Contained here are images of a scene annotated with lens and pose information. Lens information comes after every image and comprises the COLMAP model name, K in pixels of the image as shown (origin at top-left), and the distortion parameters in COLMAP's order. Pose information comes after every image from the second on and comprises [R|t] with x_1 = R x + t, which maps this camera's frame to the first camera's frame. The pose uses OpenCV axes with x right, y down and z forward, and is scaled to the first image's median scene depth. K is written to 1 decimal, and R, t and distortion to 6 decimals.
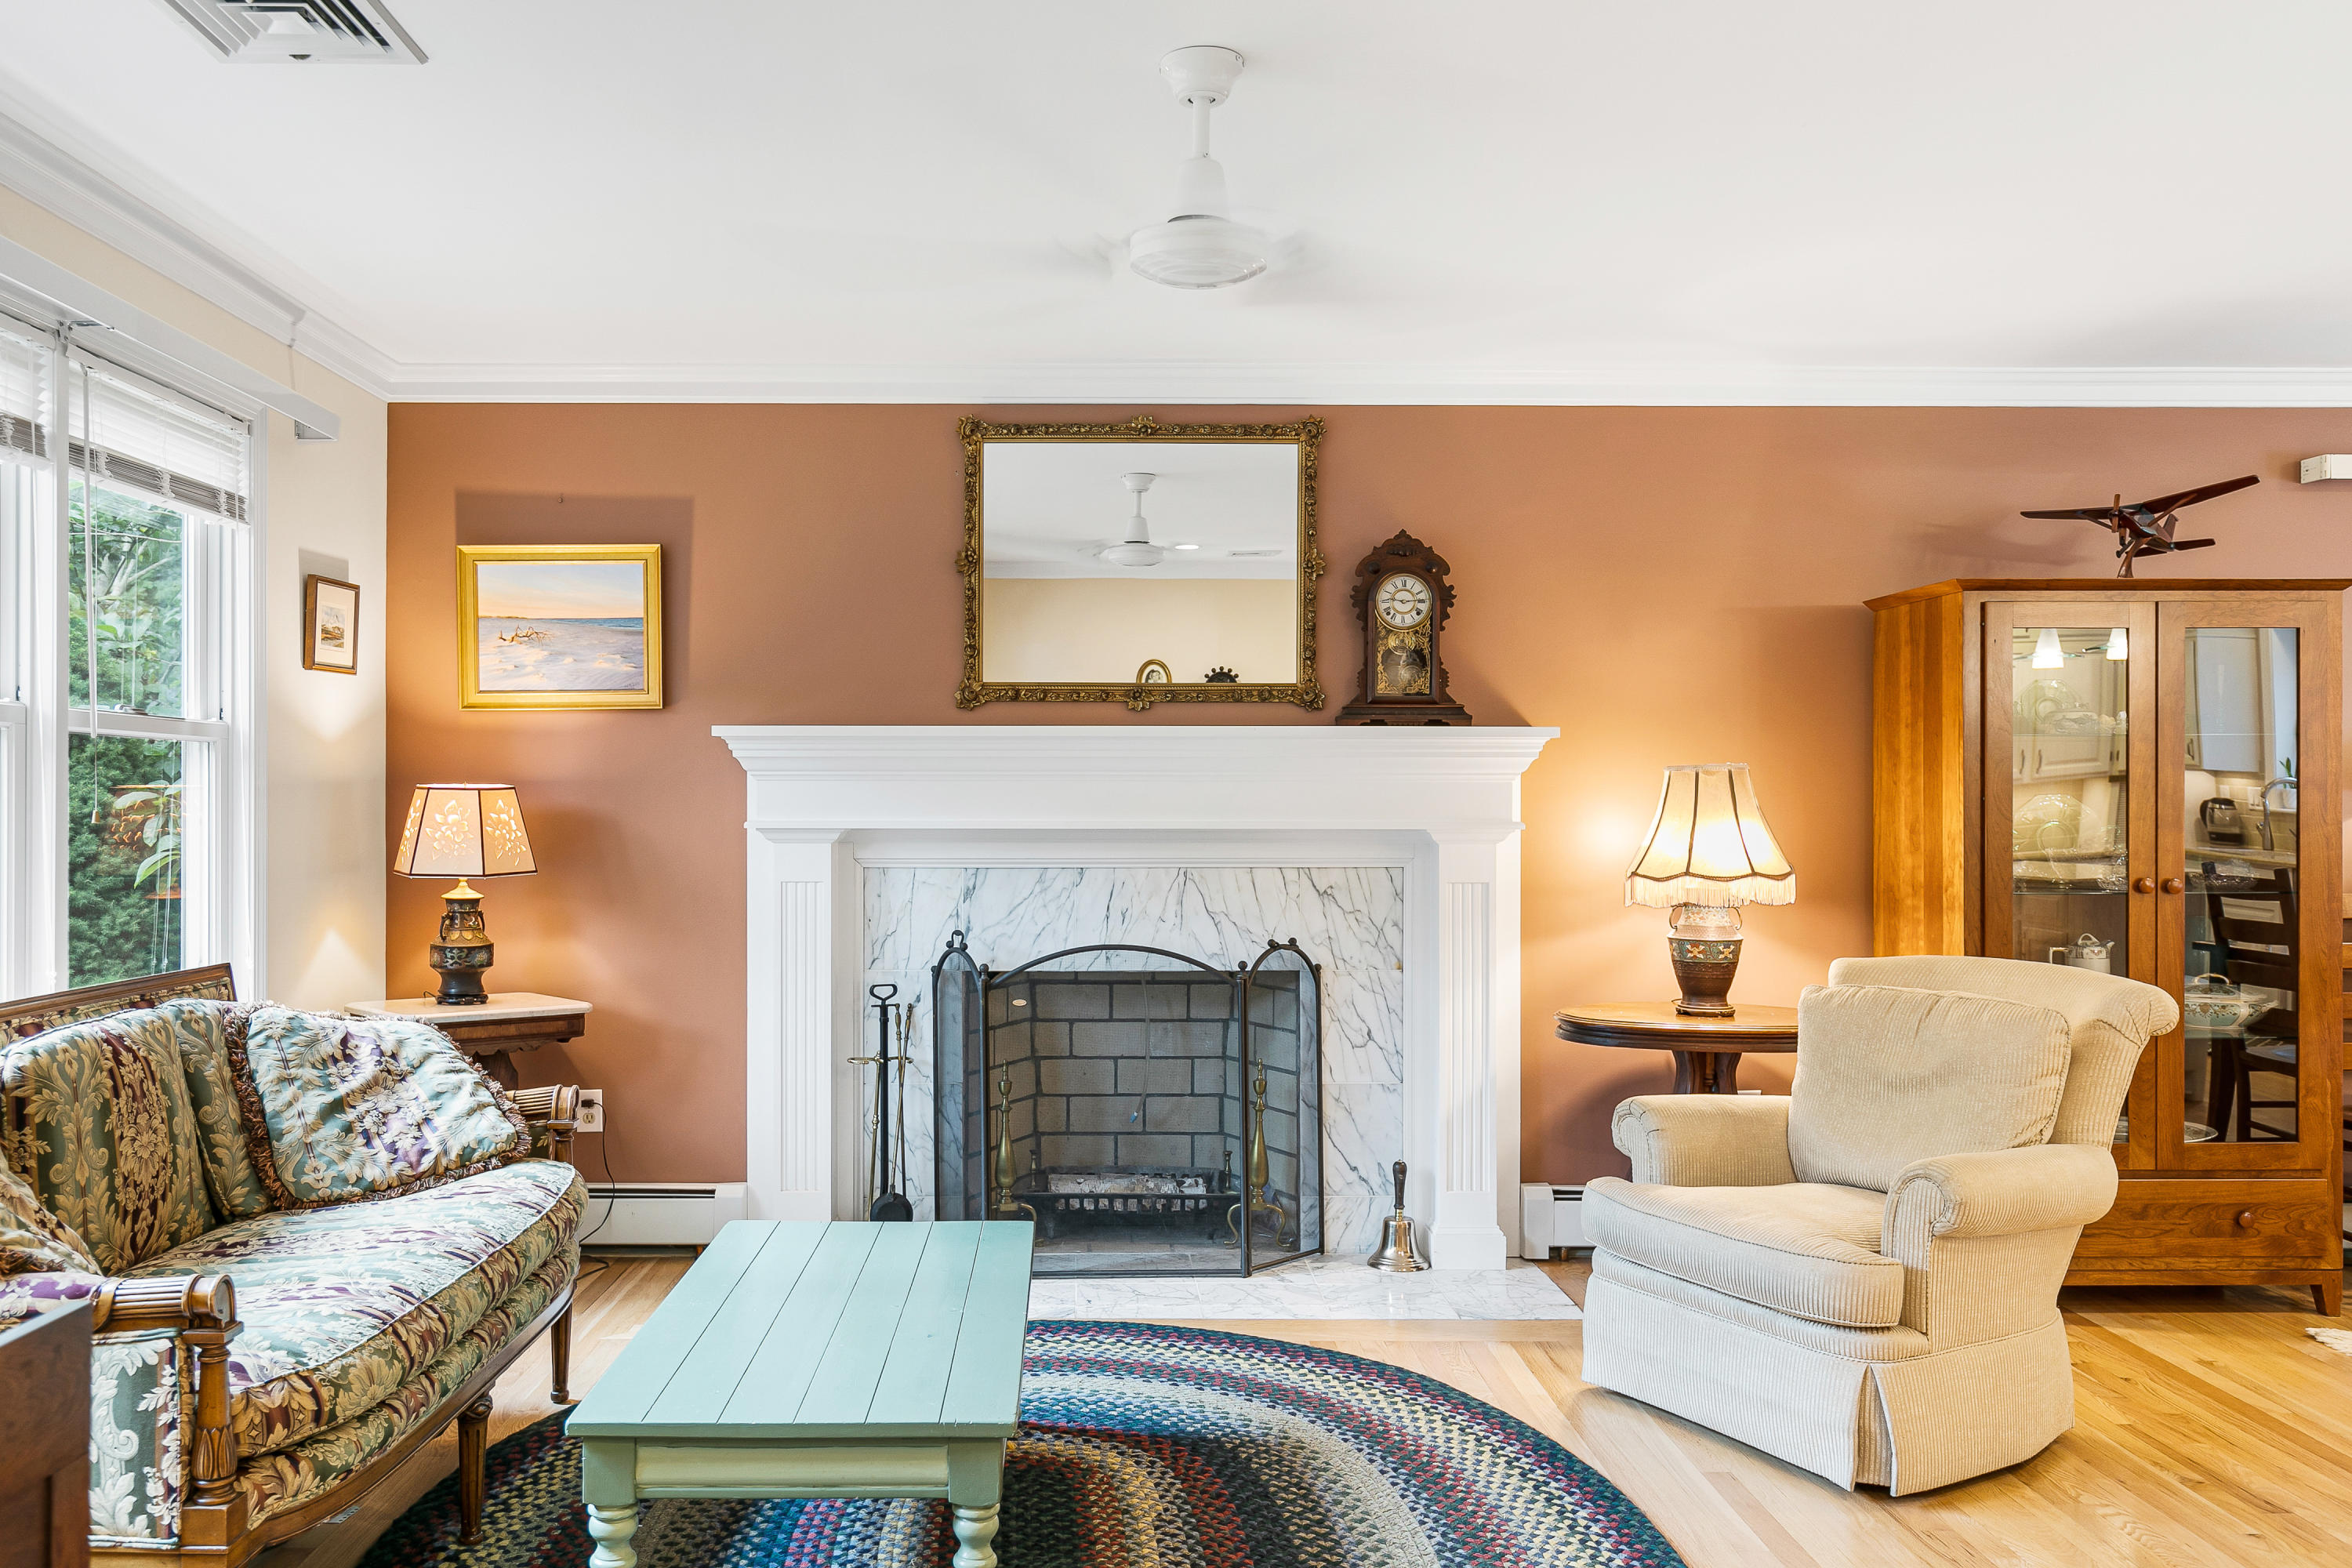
lens RADIAL K [[1895.0, 0, 1096.3], [0, 1895.0, 794.0], [0, 0, 1]] dist [0.006650, 0.001357]
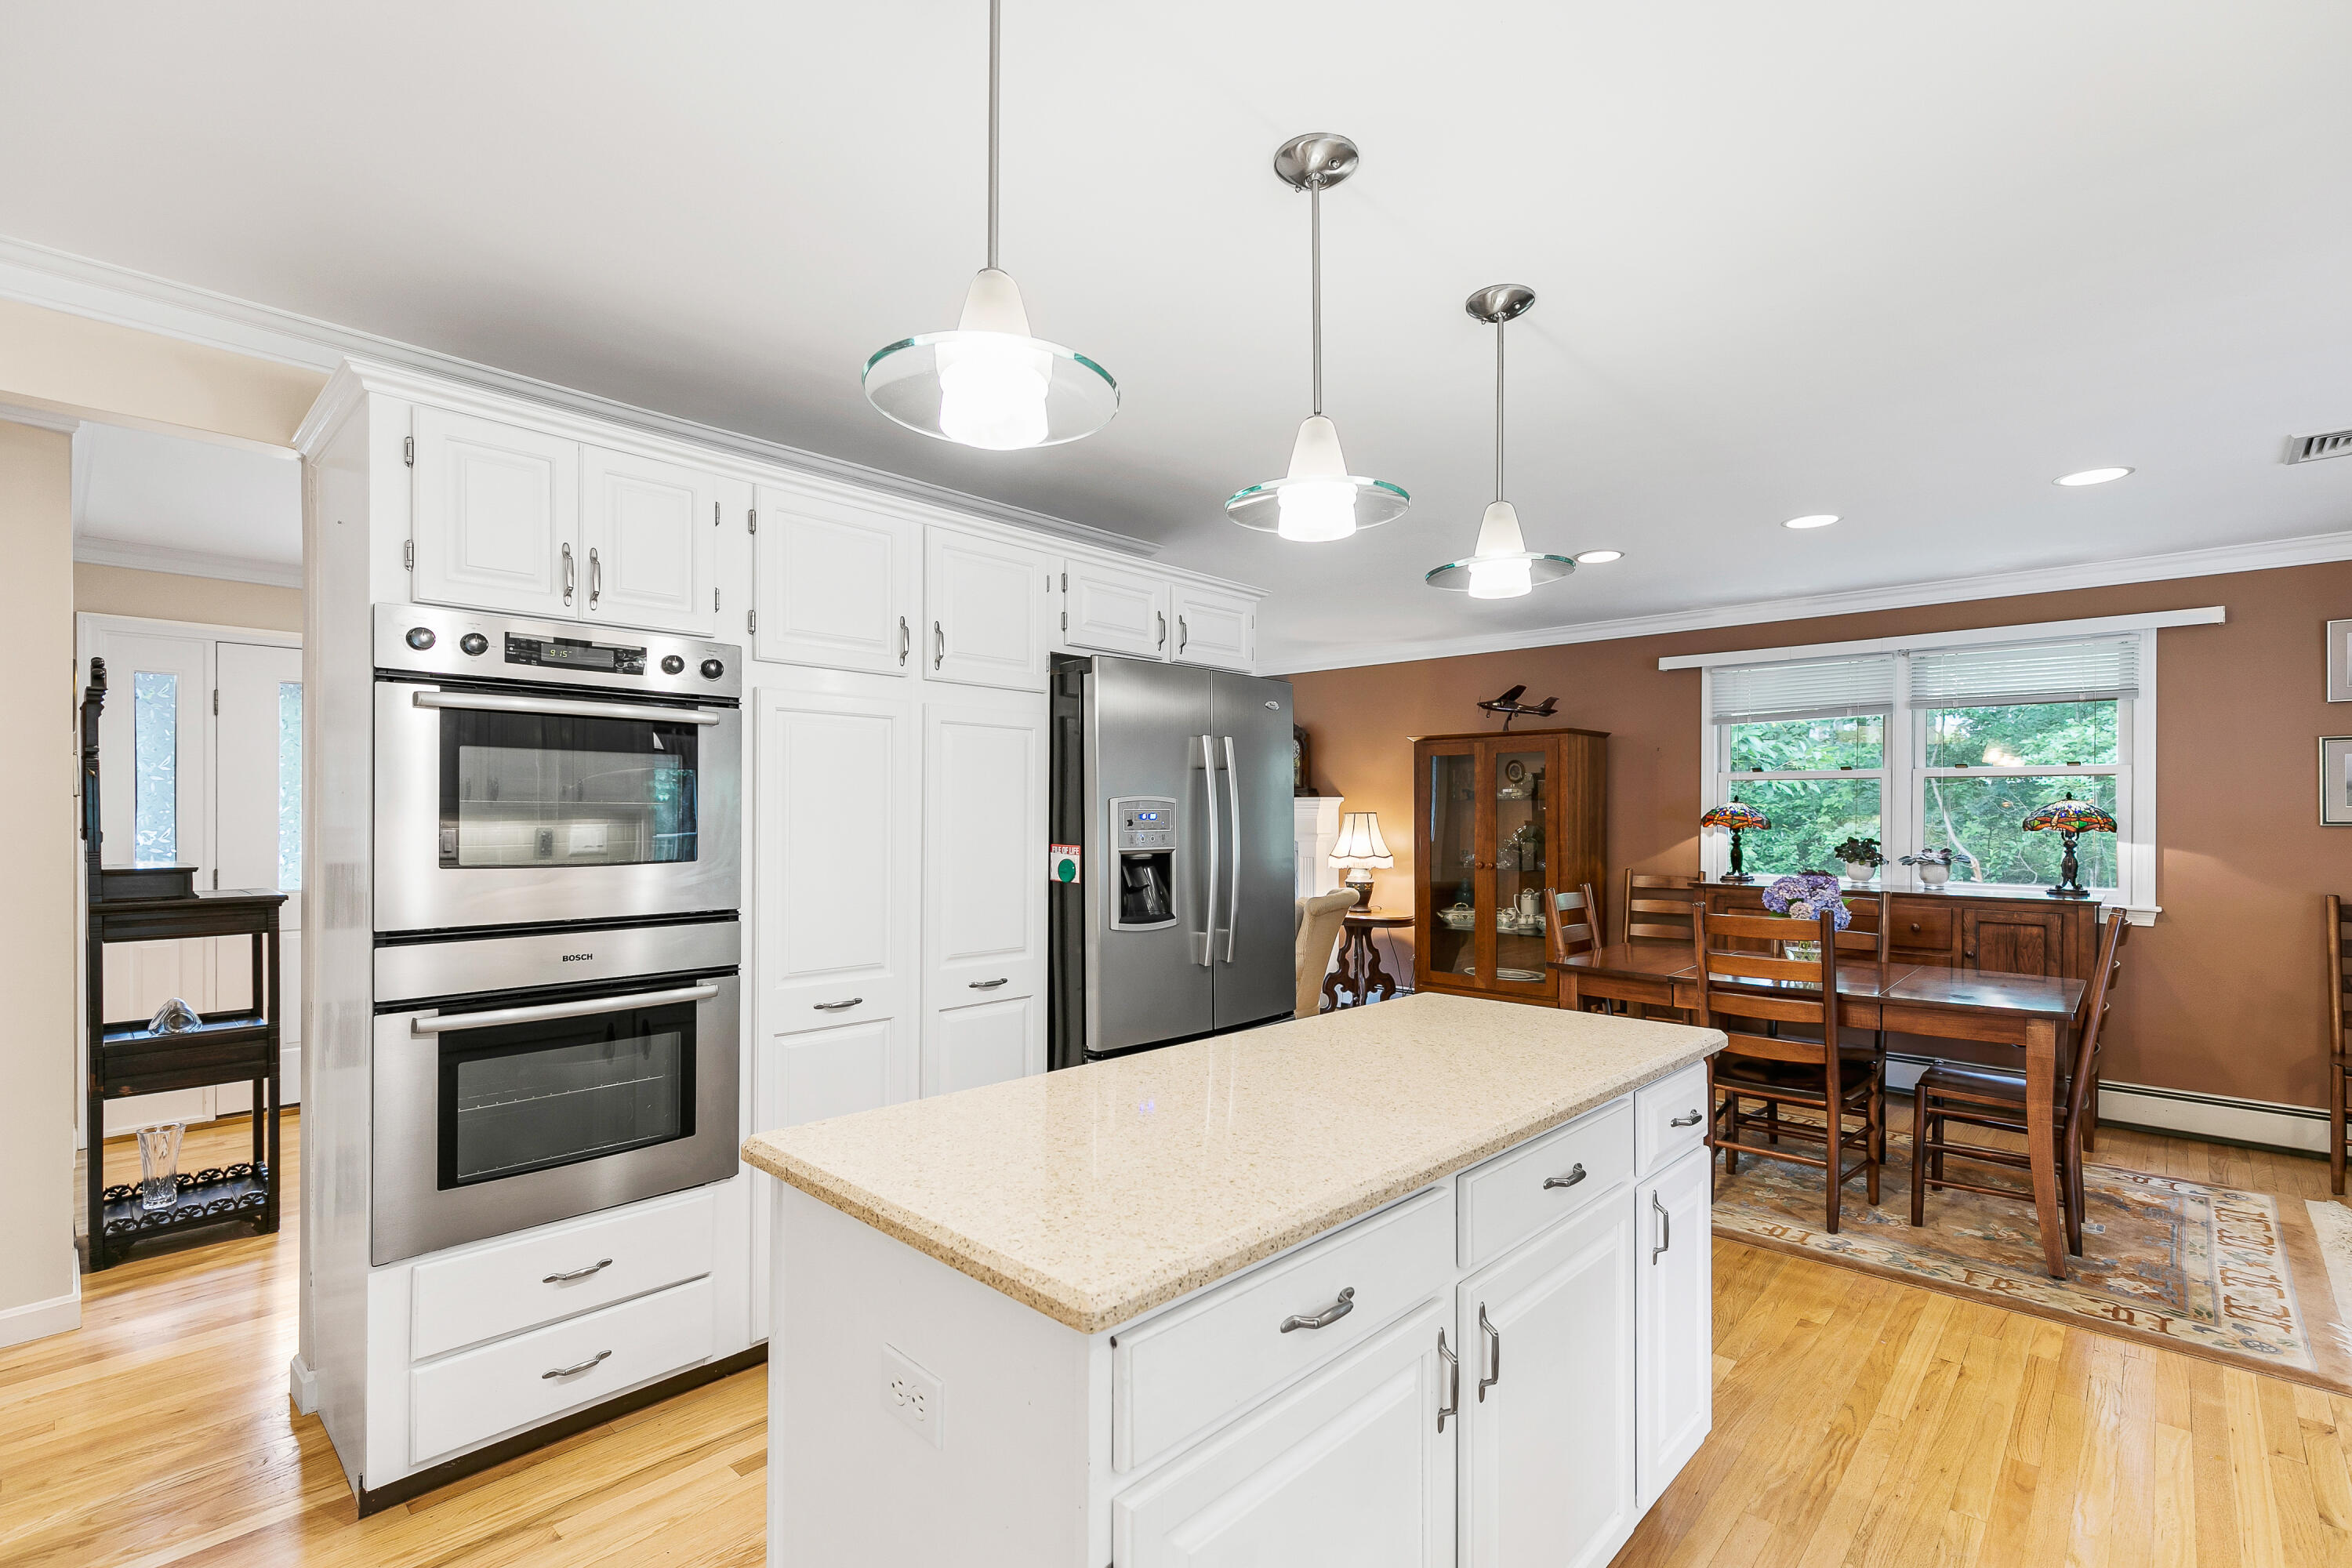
lens RADIAL K [[1055.0, 0, 1186.8], [0, 1055.0, 804.2], [0, 0, 1]] dist [0.010304, -0.001574]
pose [[0.722809, -0.003776, -0.691038, 1.120695], [-0.000090, 0.999985, -0.005557, -0.017481], [0.691048, 0.004079, 0.722797, -0.169054]]
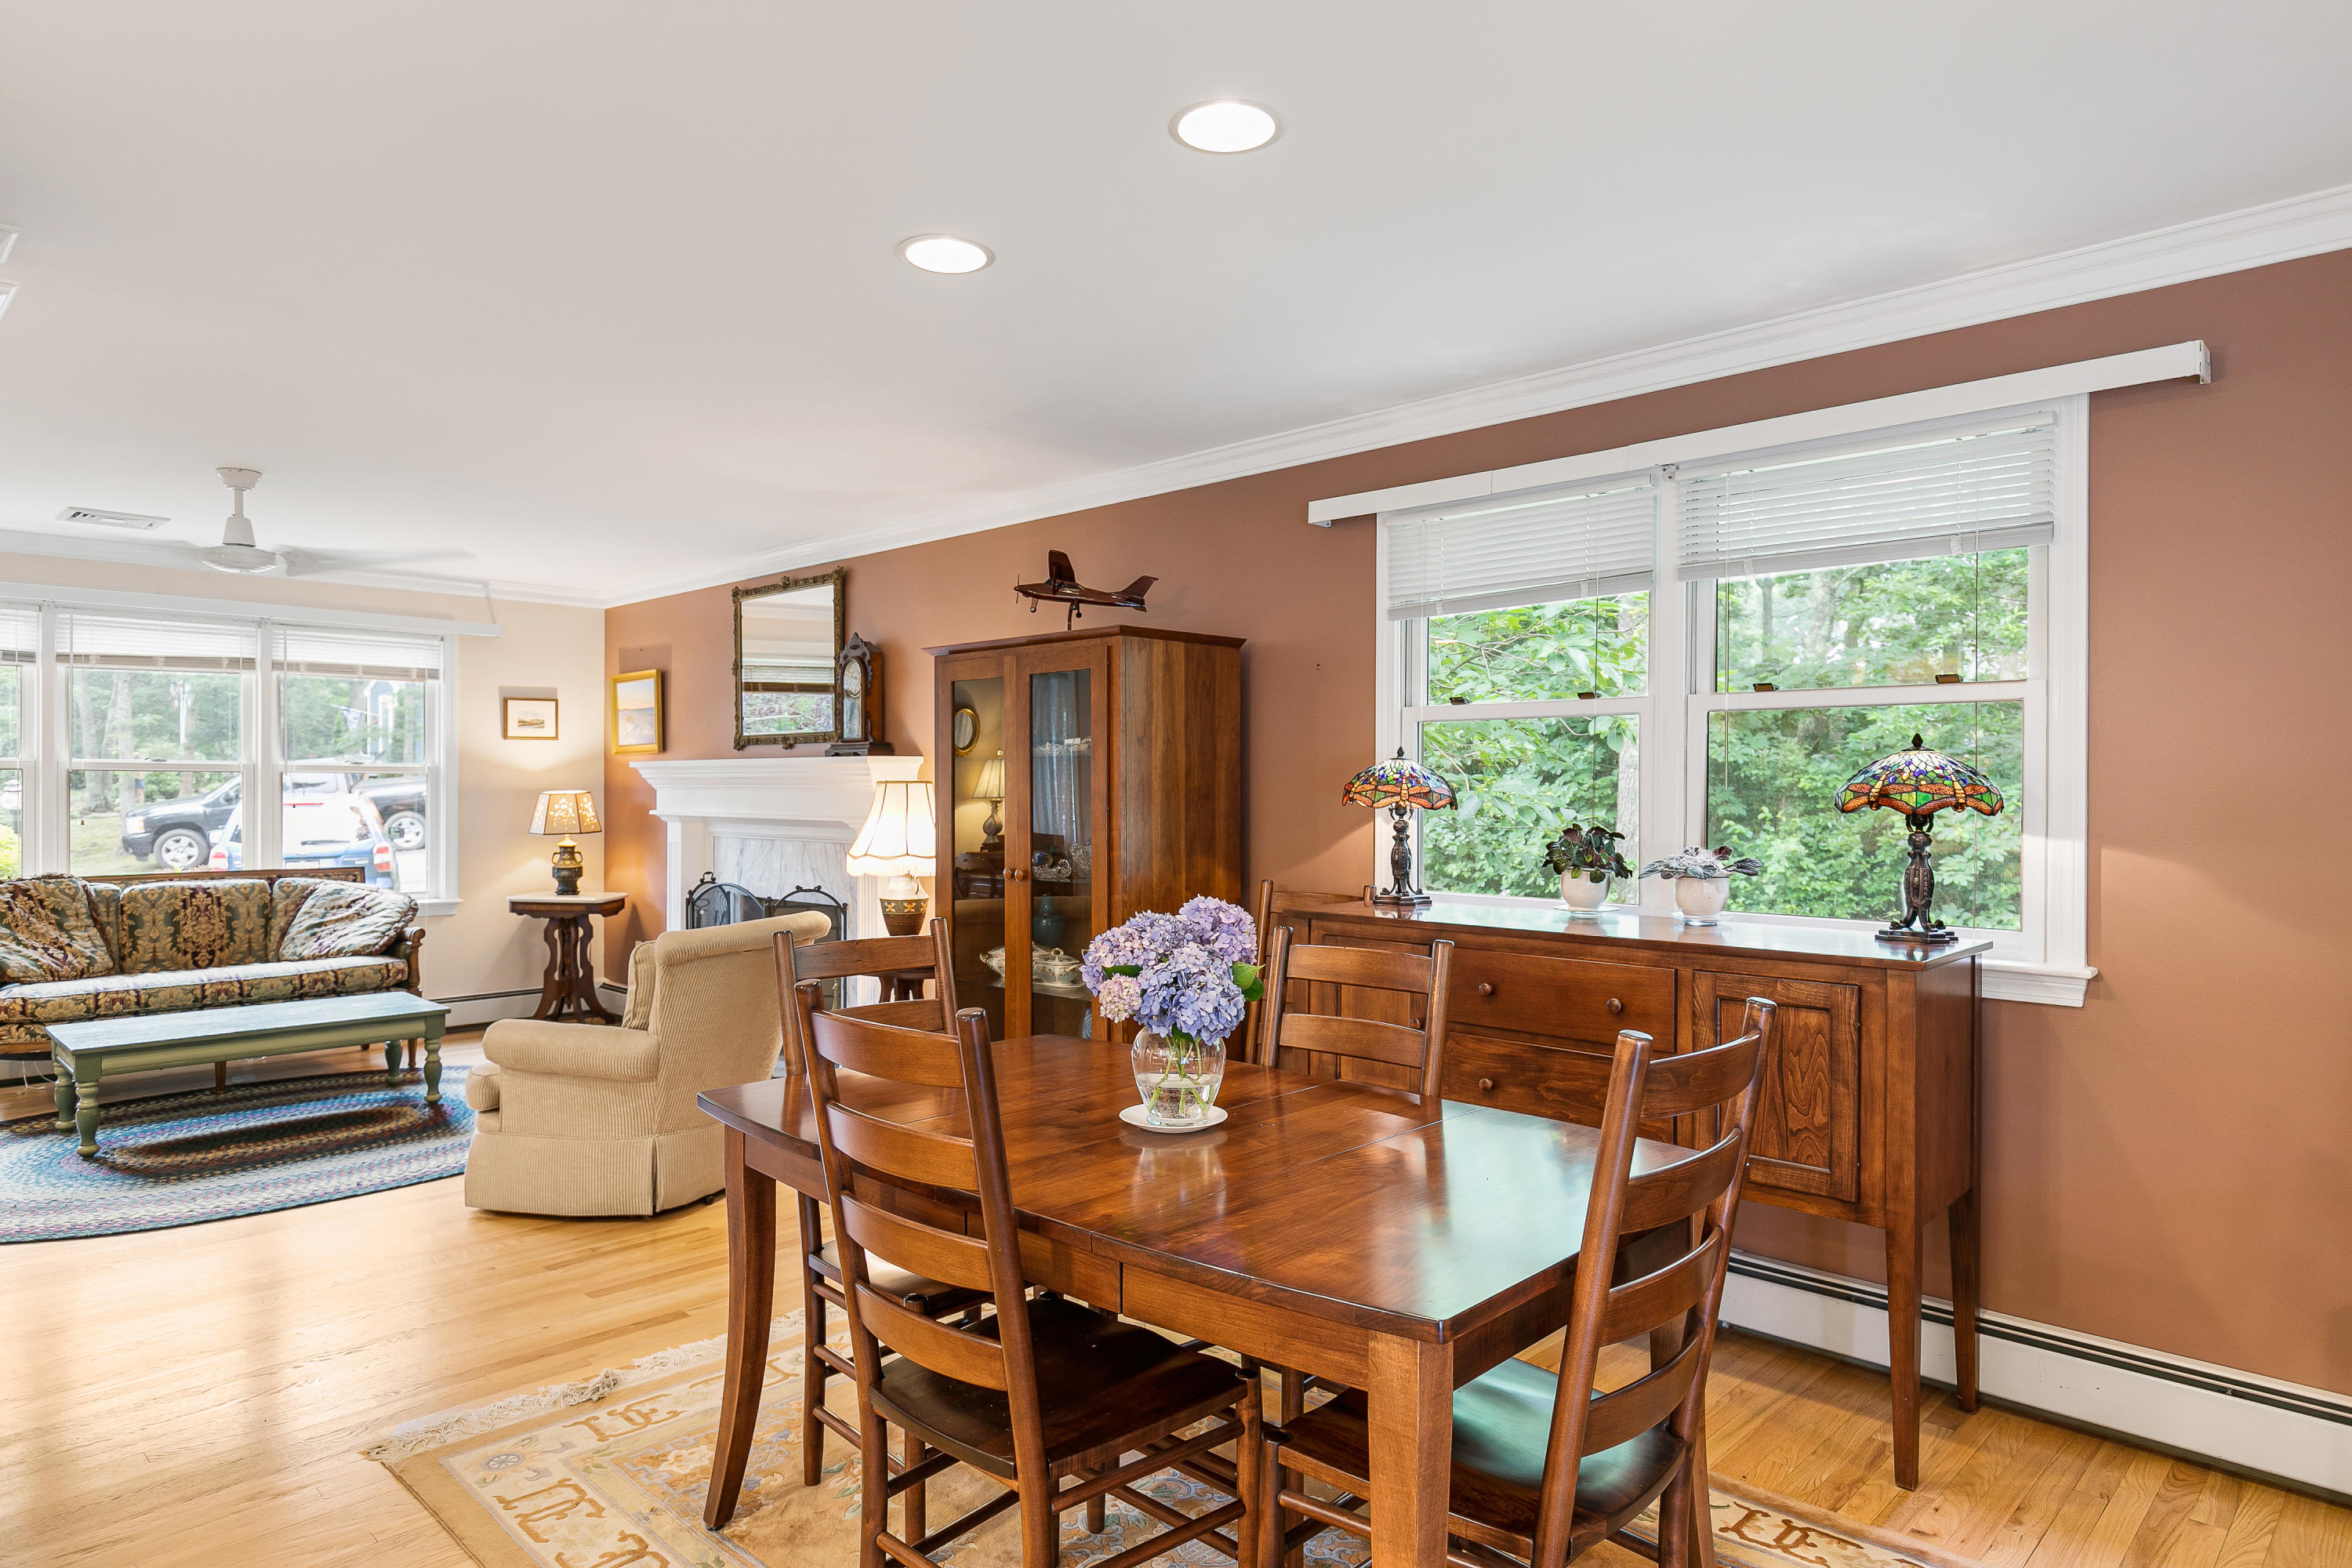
lens RADIAL K [[1374.8, 0, 1183.5], [0, 1374.8, 777.1], [0, 0, 1]] dist [0.012270, -0.012530]
pose [[0.711587, -0.004525, -0.702584, 1.228223], [0.000027, 0.999979, -0.006413, -0.010819], [0.702598, 0.004545, 0.711572, 0.390276]]
